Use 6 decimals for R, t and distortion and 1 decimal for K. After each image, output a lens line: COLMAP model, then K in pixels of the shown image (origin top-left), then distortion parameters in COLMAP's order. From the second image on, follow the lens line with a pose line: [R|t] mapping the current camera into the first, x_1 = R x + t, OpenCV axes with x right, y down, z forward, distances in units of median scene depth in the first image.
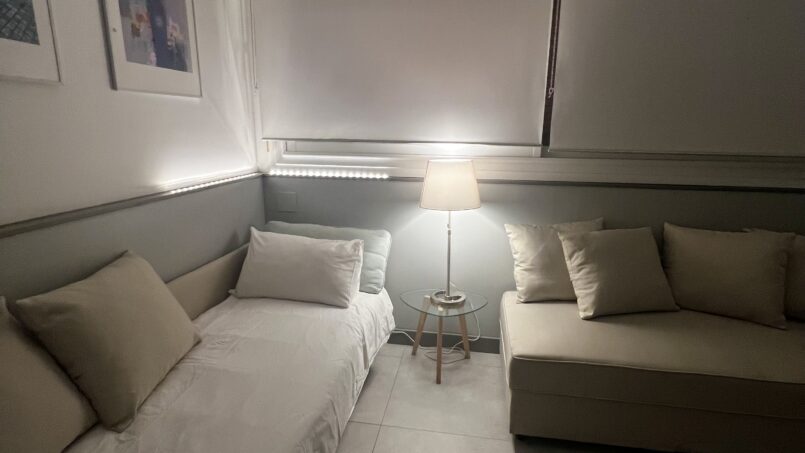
lens RADIAL K [[423.8, 0, 401.1], [0, 423.8, 222.6], [0, 0, 1]] dist [-0.007156, -0.000762]
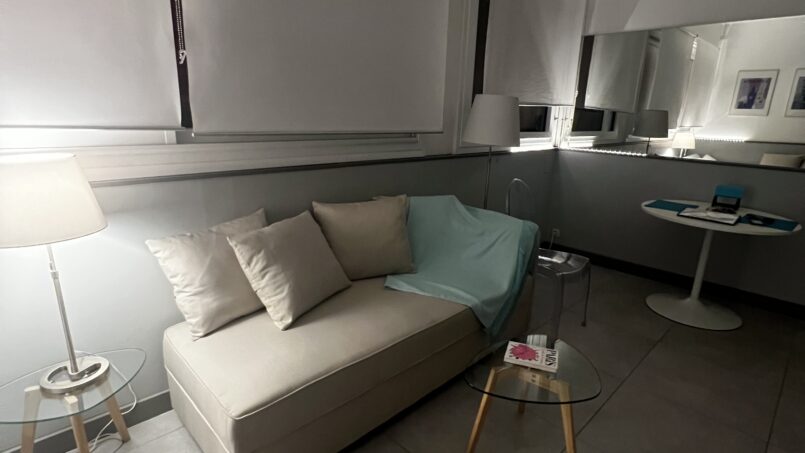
lens RADIAL K [[423.8, 0, 402.3], [0, 423.8, 223.8], [0, 0, 1]] dist [-0.007156, -0.000762]
pose [[0.584661, -0.198394, 0.786645, -0.062004], [0.154573, 0.979117, 0.132052, -0.057534], [-0.796416, 0.044388, 0.603118, 0.256224]]
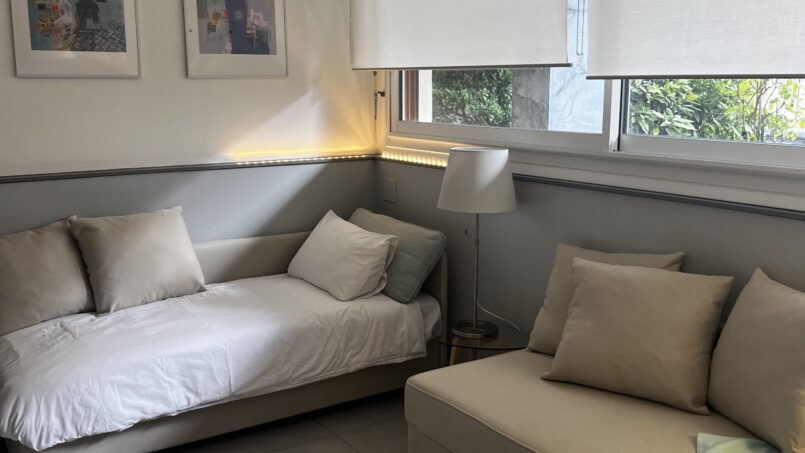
lens RADIAL K [[797.7, 0, 400.6], [0, 797.7, 227.6], [0, 0, 1]] dist [-0.003942, 0.000000]
pose [[0.682913, 0.114001, -0.721550, 1.119937], [-0.149862, 0.988603, 0.014357, -0.002625], [0.714963, 0.098328, 0.692214, -0.104215]]
